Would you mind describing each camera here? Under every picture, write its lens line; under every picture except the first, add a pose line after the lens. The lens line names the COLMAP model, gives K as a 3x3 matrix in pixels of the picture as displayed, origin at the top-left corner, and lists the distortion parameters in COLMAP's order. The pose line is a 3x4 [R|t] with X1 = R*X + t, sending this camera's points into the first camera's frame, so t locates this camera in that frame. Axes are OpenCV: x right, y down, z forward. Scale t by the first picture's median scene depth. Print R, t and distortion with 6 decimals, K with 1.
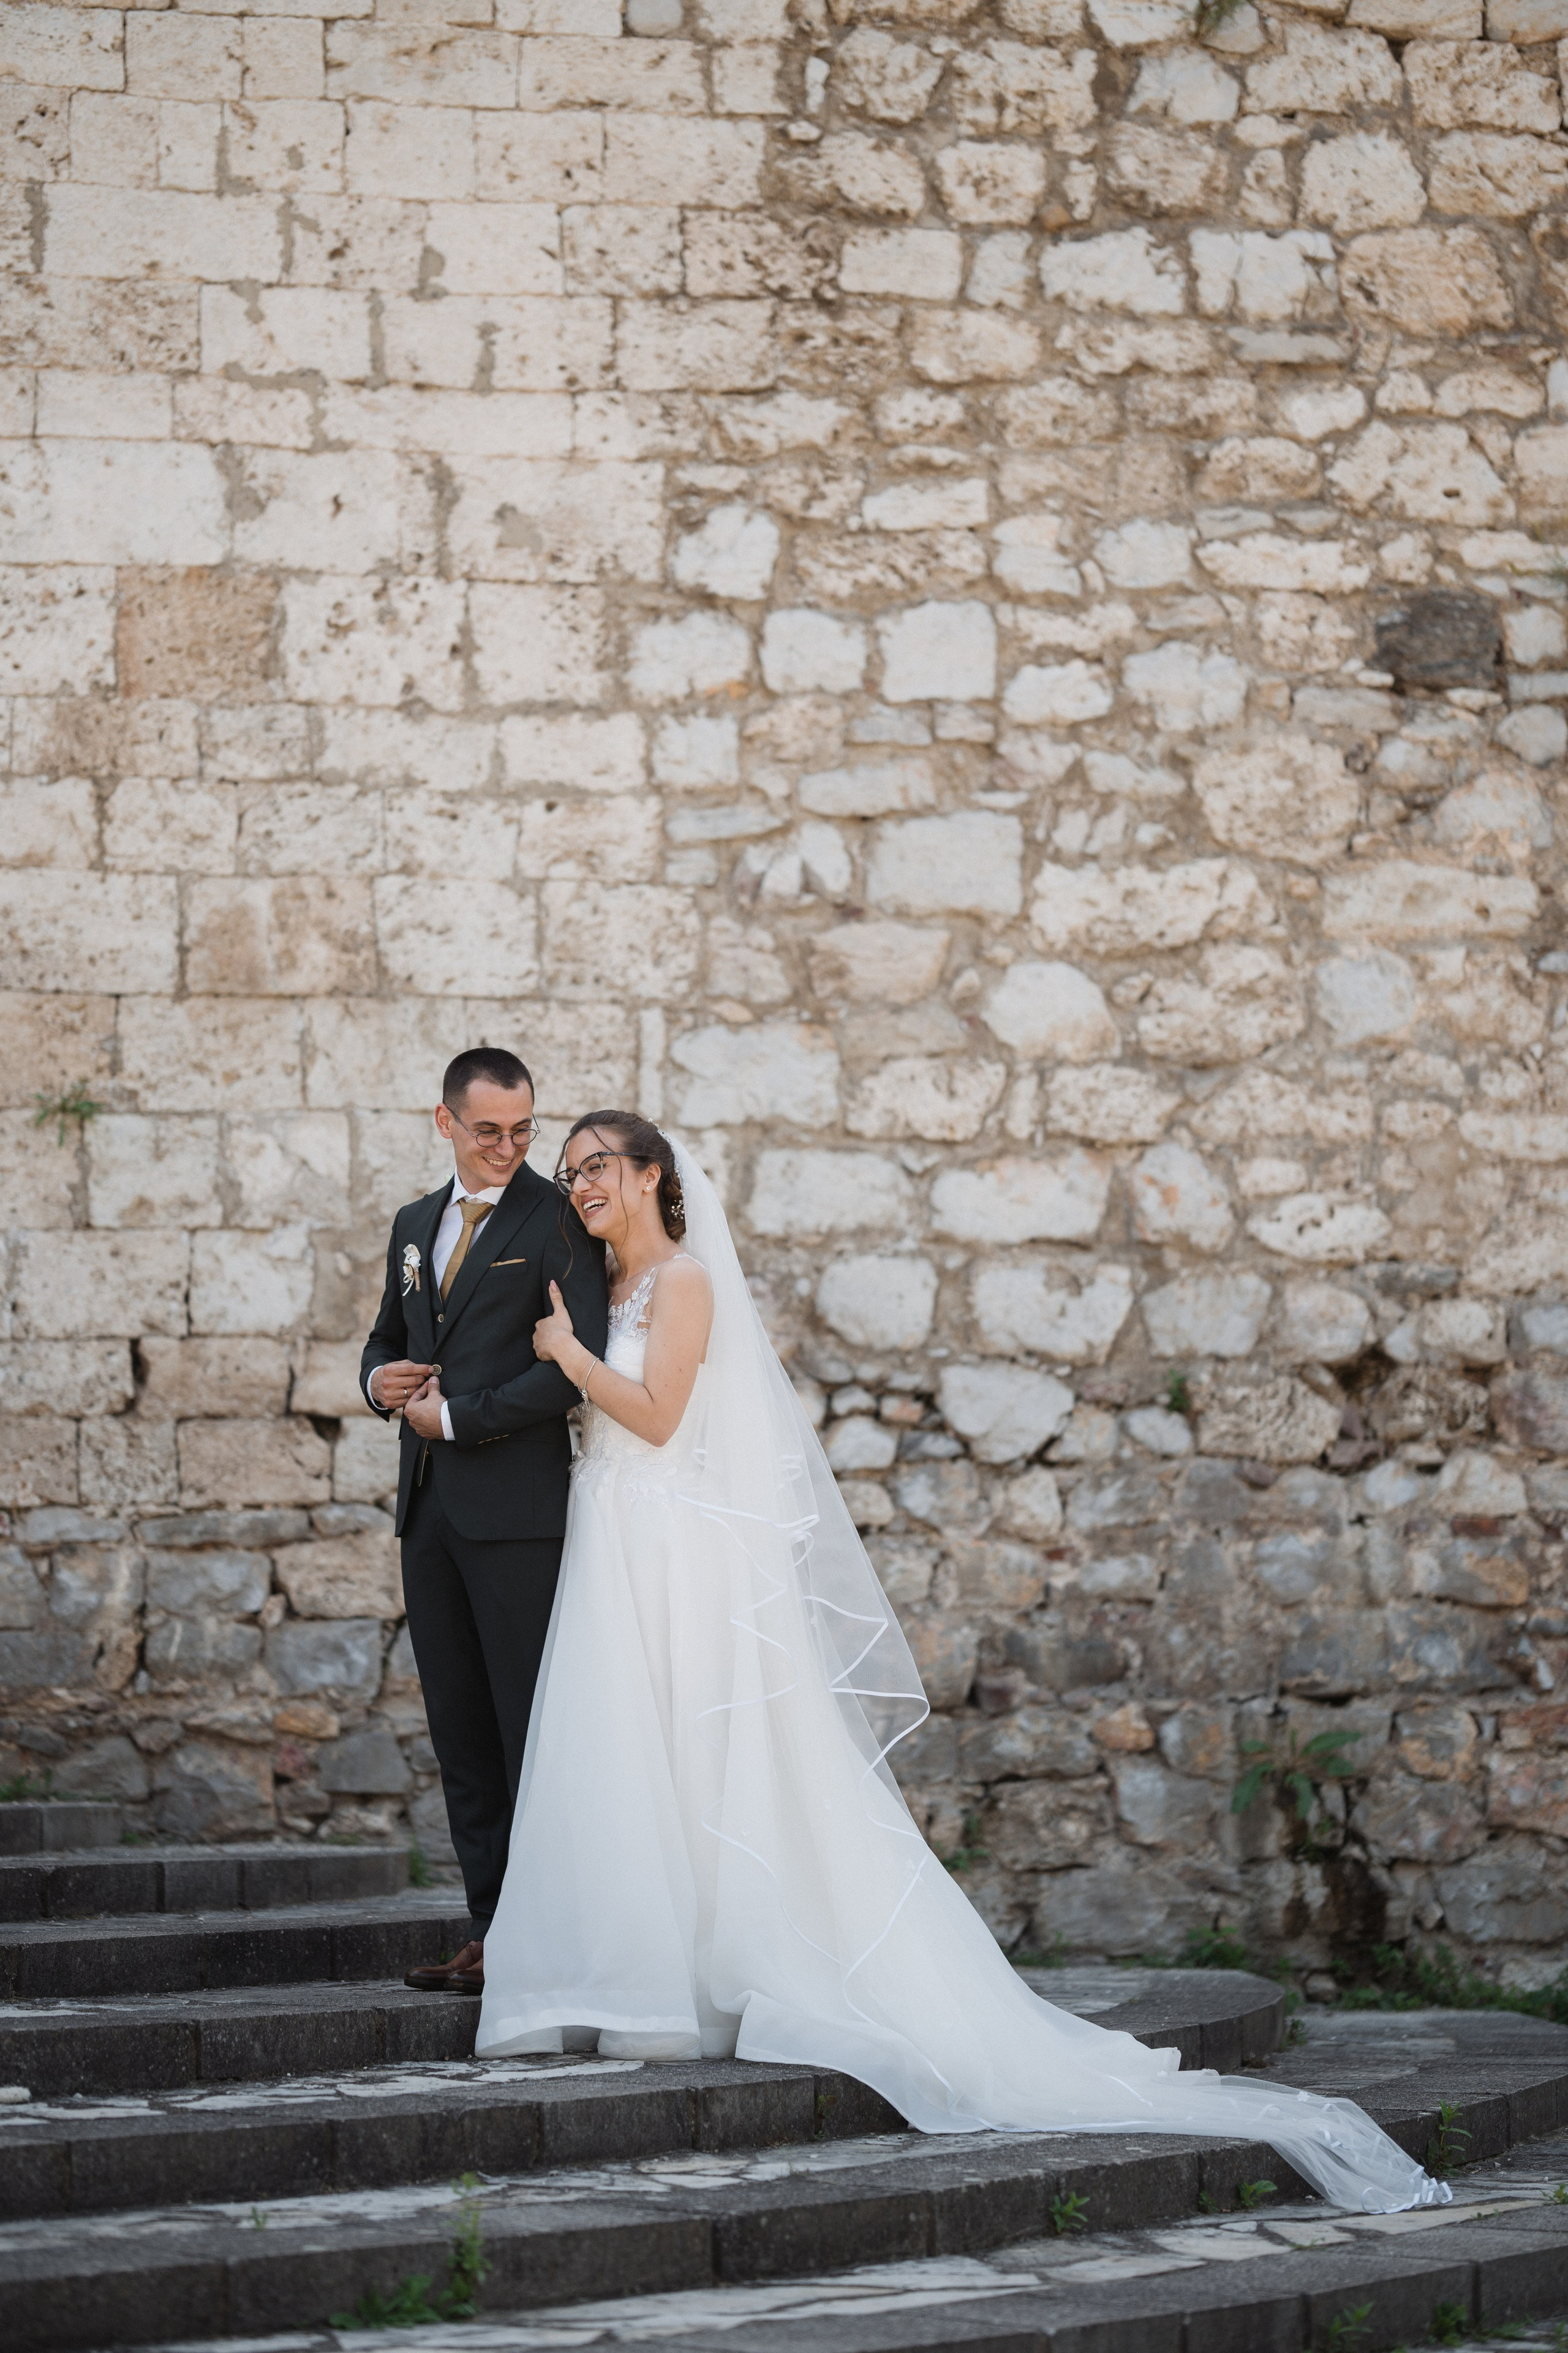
lens RADIAL K [[5731.7, 0, 646.8], [0, 5731.7, 1128.3], [0, 0, 1]] dist [-0.049045, 1.289412]
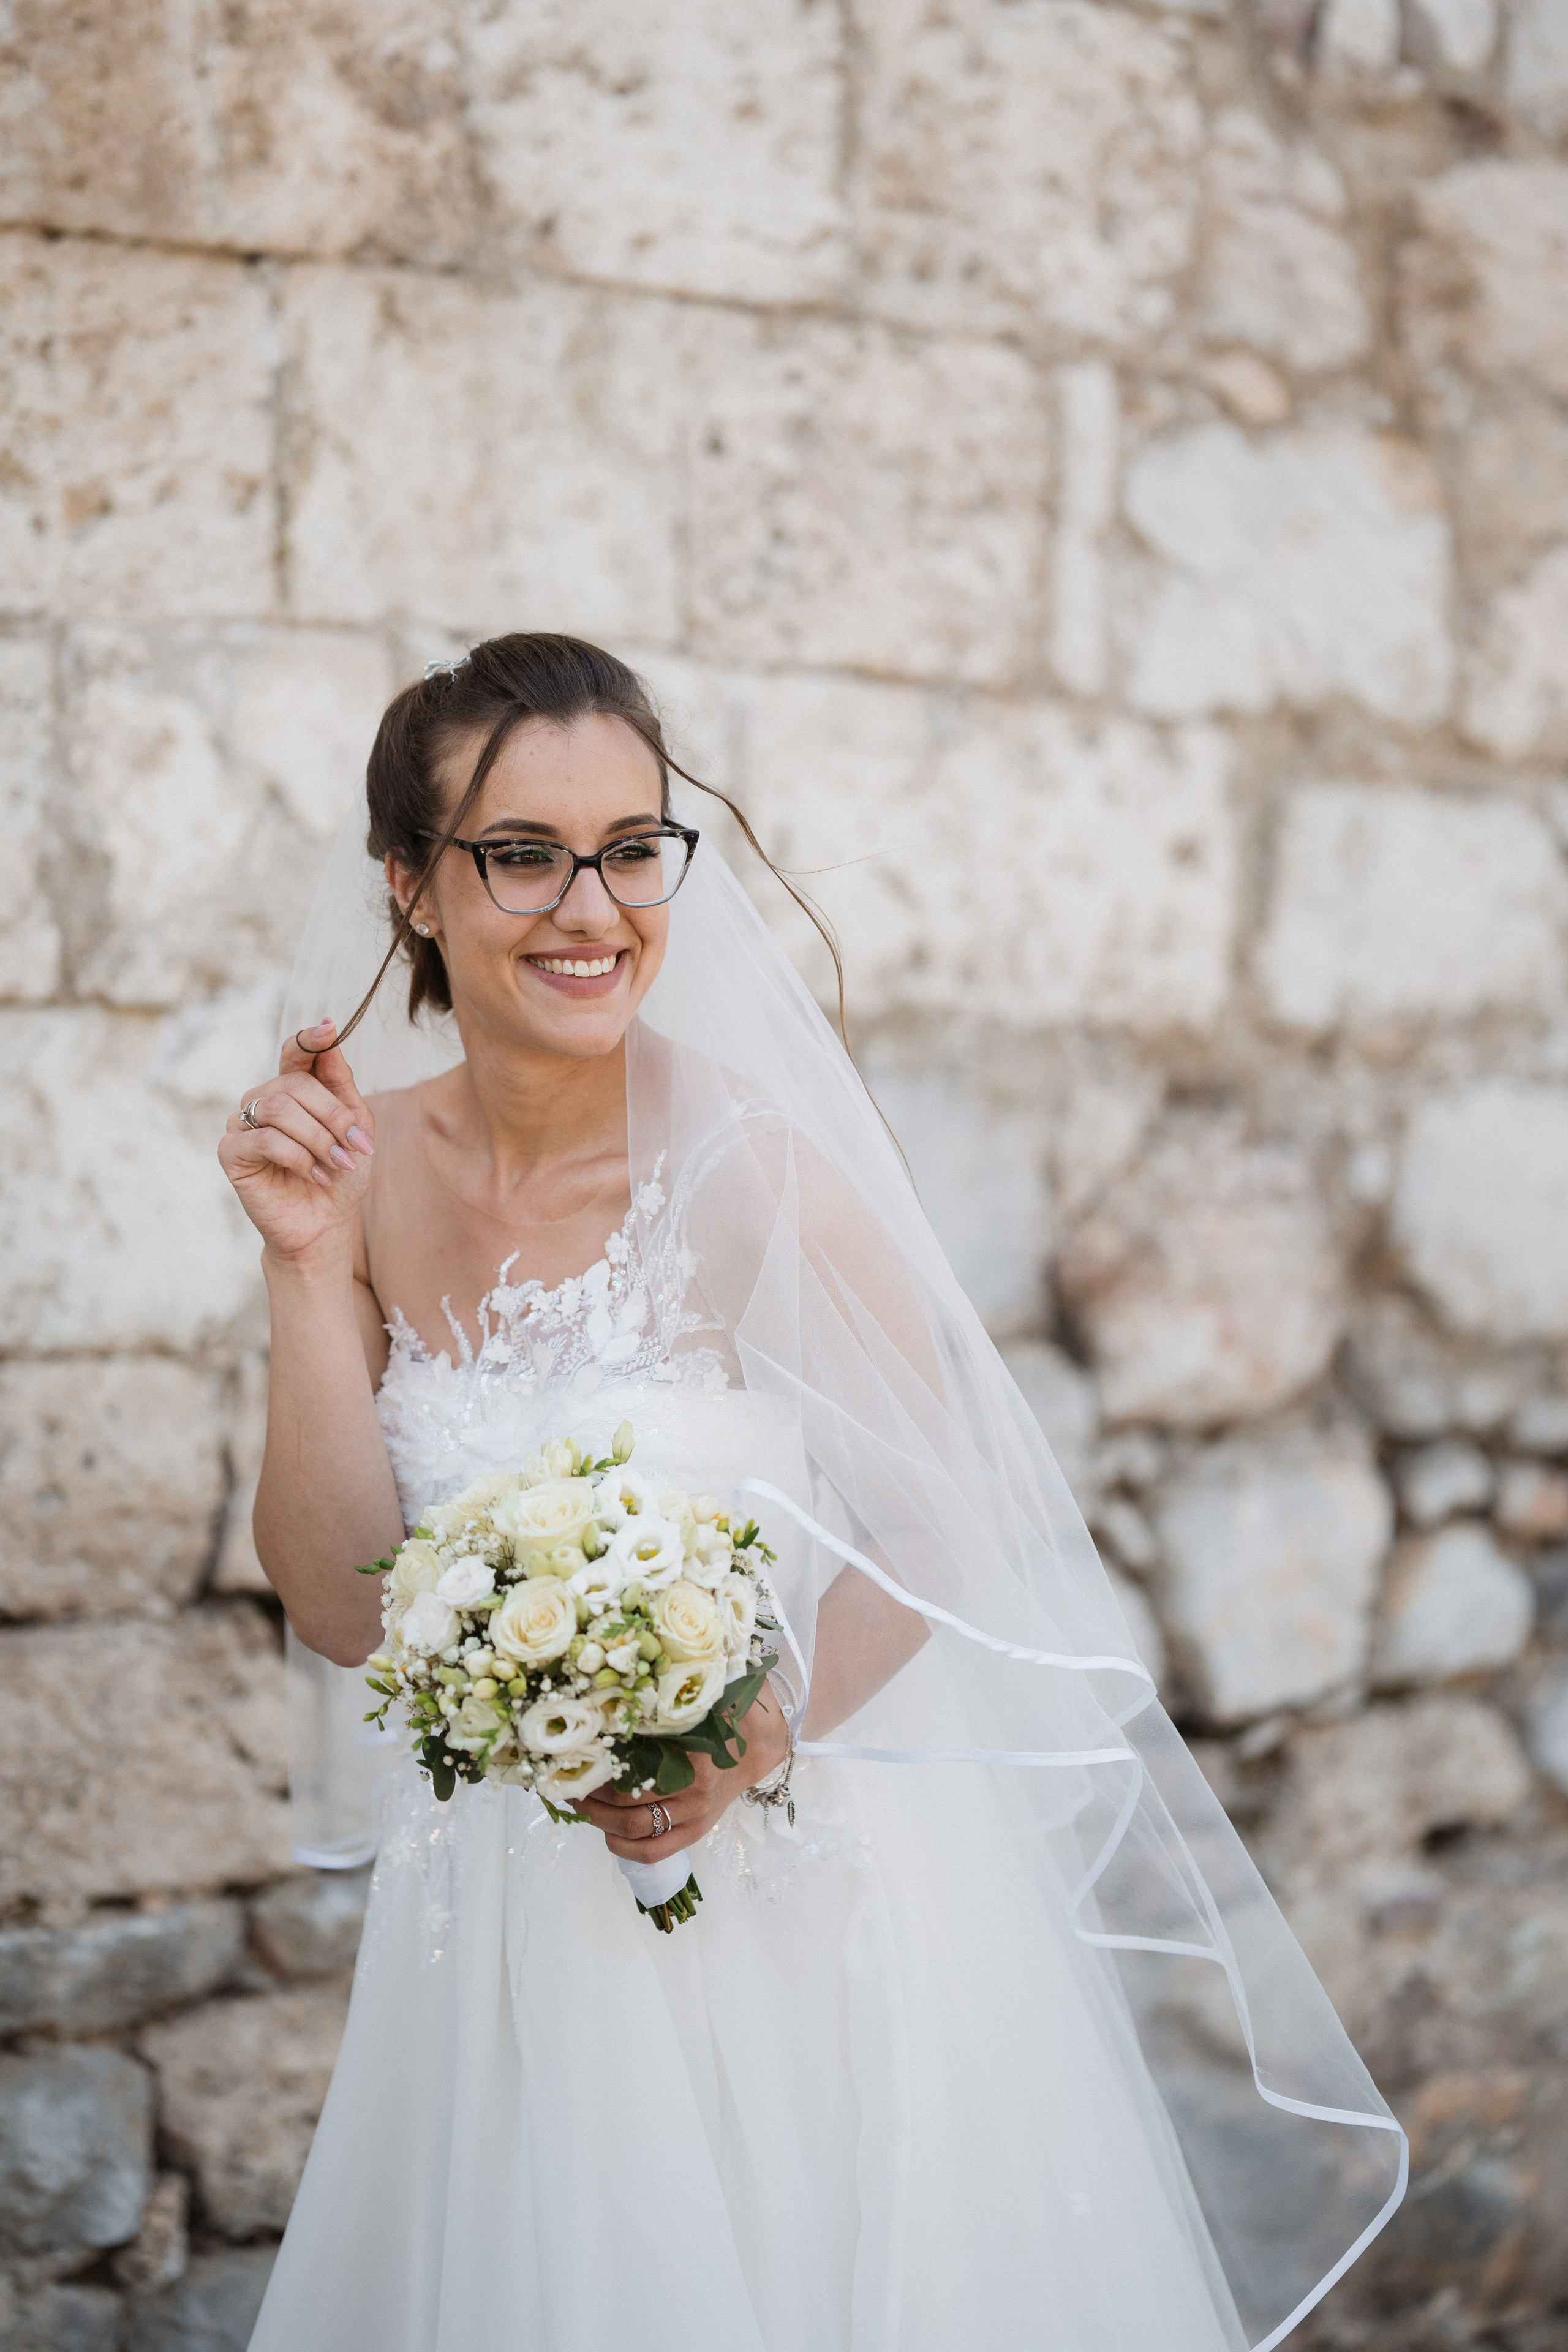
lens RADIAL K [[6677.0, 0, 783.6], [0, 6677.0, 1047.3], [0, 0, 1]] dist [0.034282, 0.863177]
pose [[0.865027, 0.019118, 0.501361, -0.217769], [-0.069972, 0.994105, 0.082819, -0.012372], [-0.496823, -0.106722, 0.861265, 0.670253]]
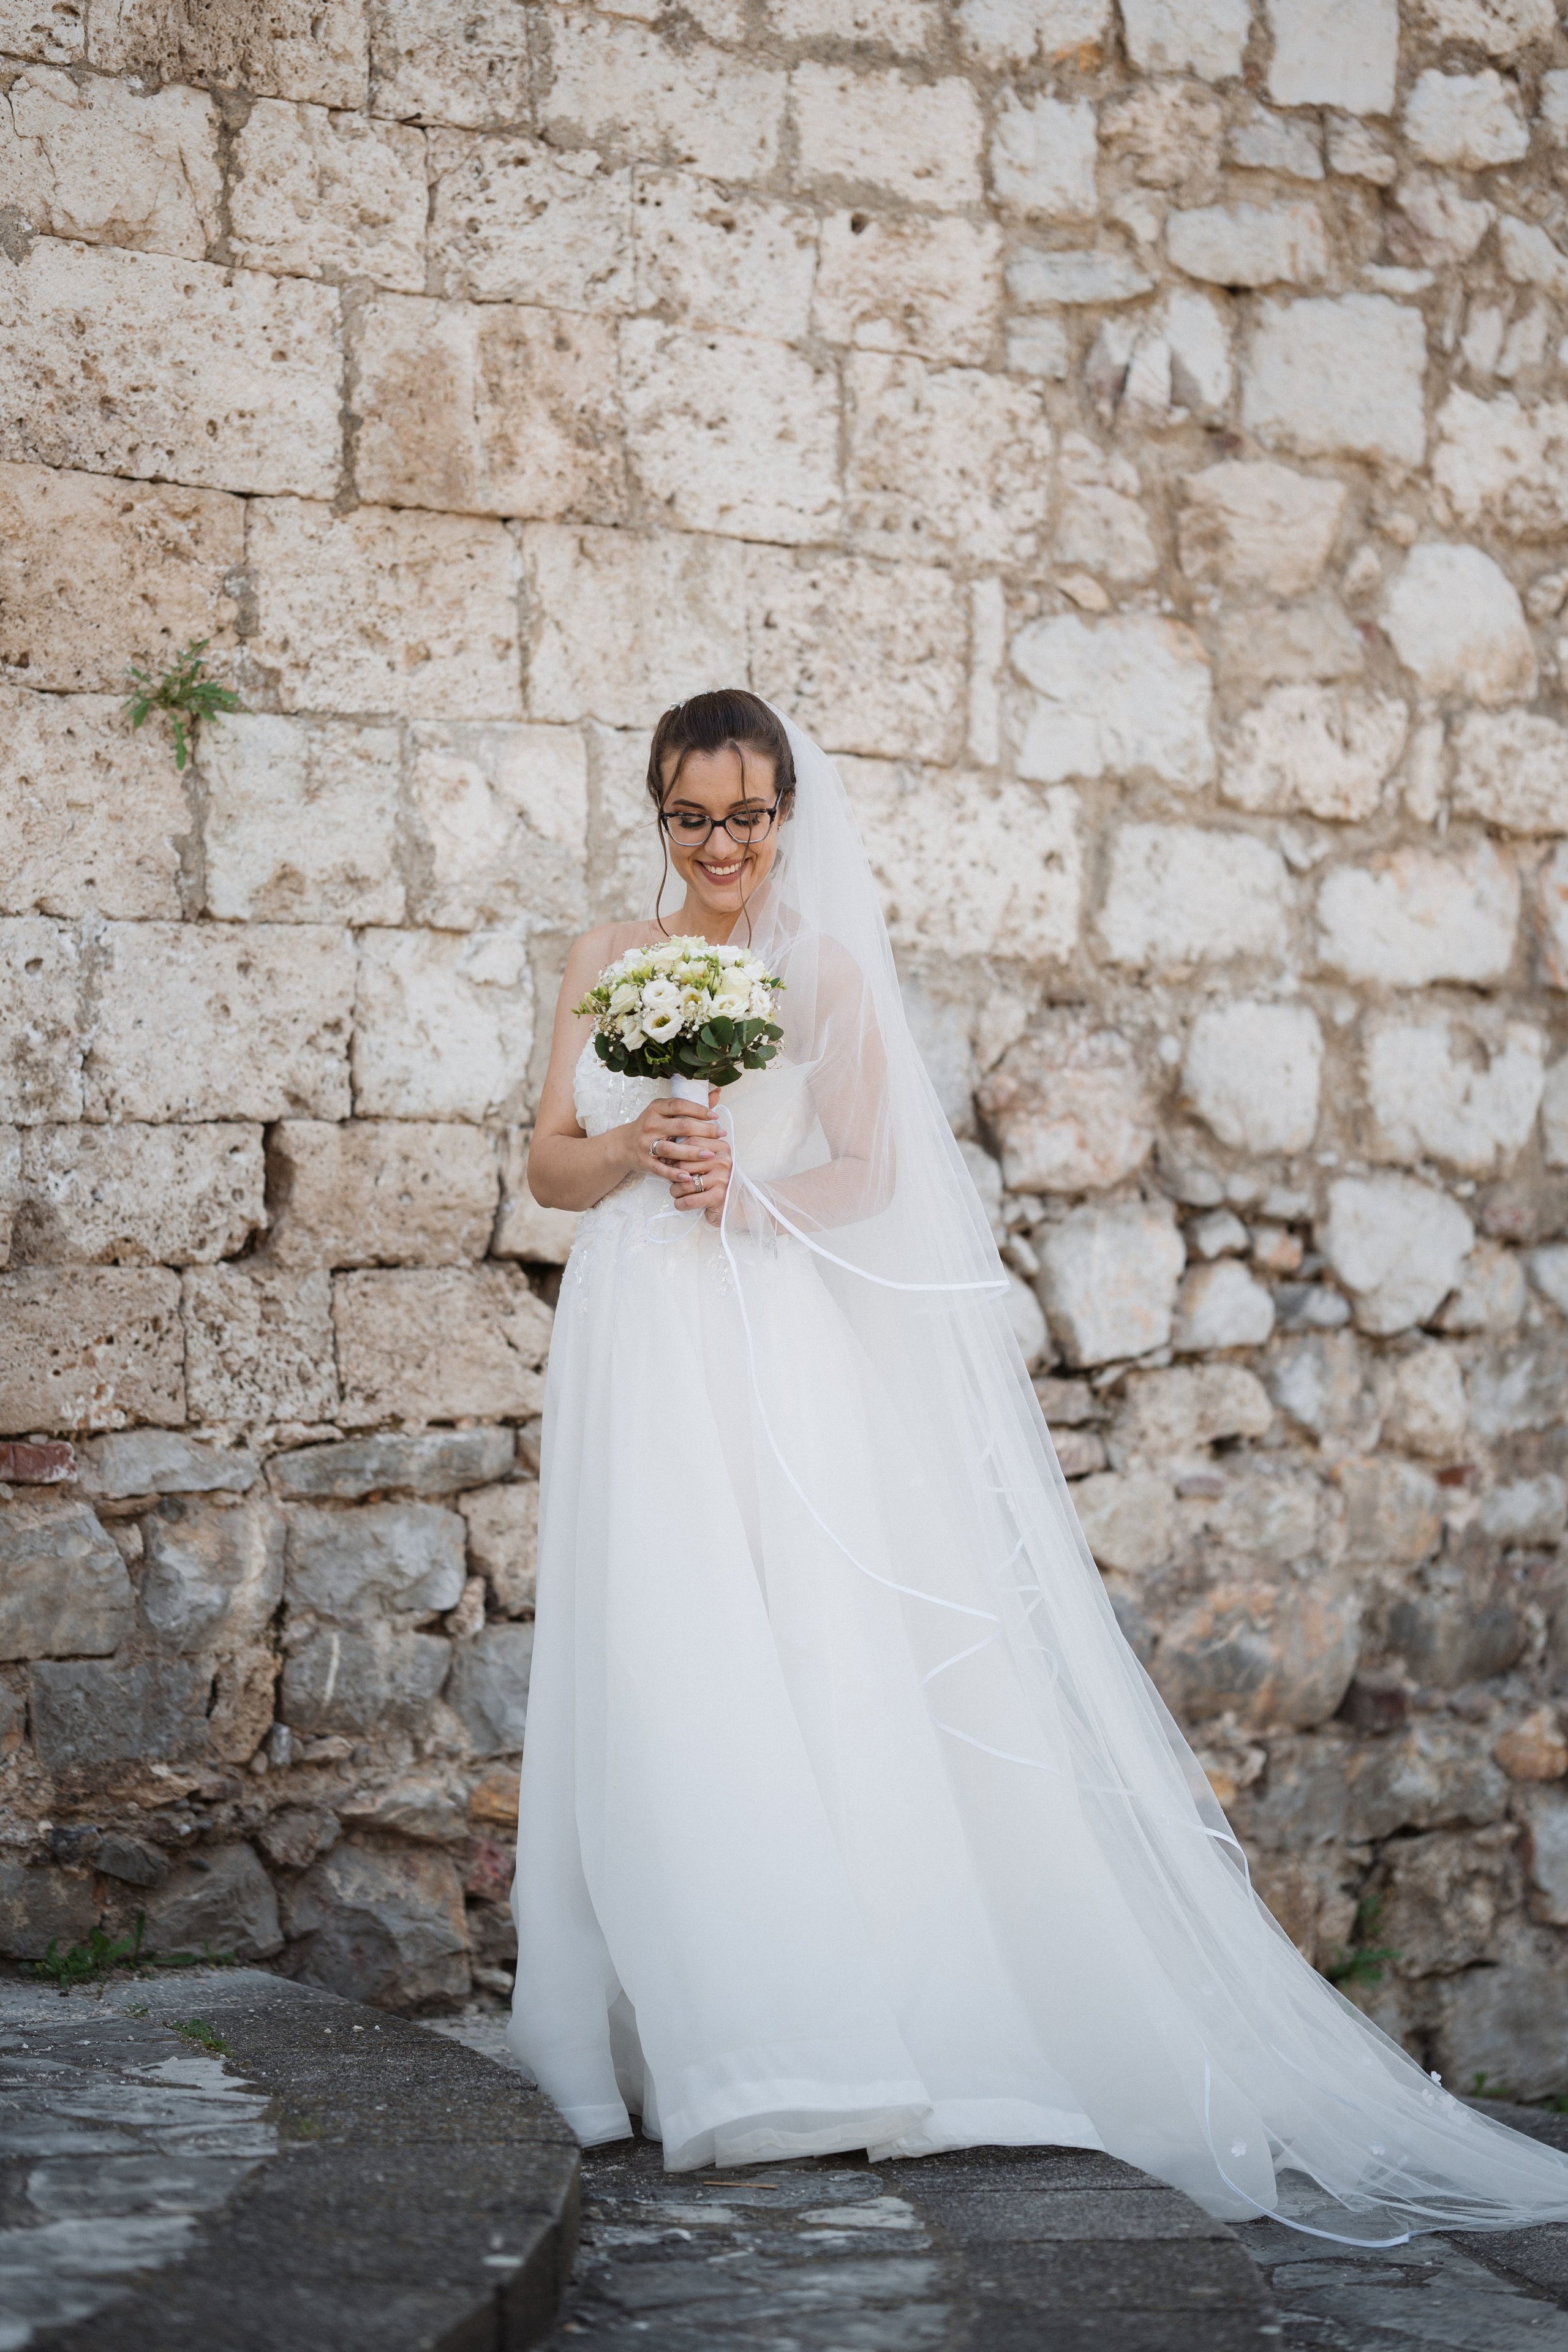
lens RADIAL K [[5763.1, 0, 783.3], [0, 5763.1, 1091.9], [0, 0, 1]] dist [-0.055372, 1.047898]
pose [[0.883501, 0.021802, 0.467921, -0.301983], [-0.051289, 0.997413, 0.050367, 0.003338], [-0.465612, -0.068499, 0.882334, 0.484009]]
